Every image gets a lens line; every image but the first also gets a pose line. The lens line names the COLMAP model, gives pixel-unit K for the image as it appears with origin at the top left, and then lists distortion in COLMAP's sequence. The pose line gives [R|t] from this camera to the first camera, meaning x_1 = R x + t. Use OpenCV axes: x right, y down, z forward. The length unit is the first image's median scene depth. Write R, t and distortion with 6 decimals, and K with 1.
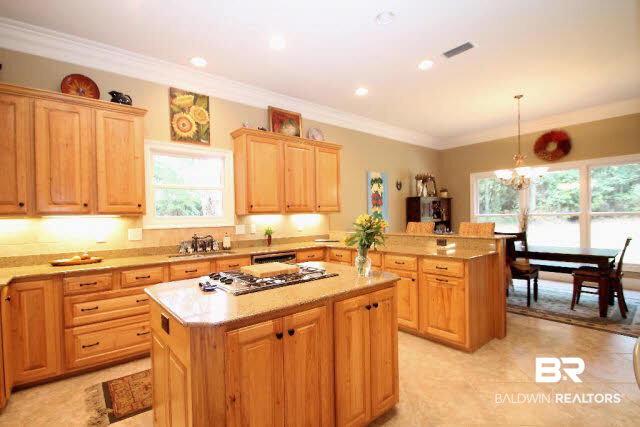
lens RADIAL K [[299.8, 0, 315.0], [0, 299.8, 221.9], [0, 0, 1]] dist [0.001080, -0.011109]
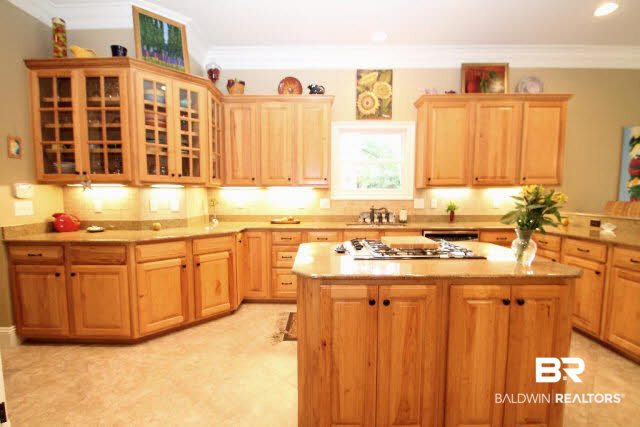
lens RADIAL K [[299.8, 0, 315.0], [0, 299.8, 221.9], [0, 0, 1]] dist [0.001080, -0.011109]
pose [[0.766032, 0.075083, -0.638402, 0.135379], [-0.024125, 0.995813, 0.088171, 0.008840], [0.642349, -0.052141, 0.764636, 0.041478]]
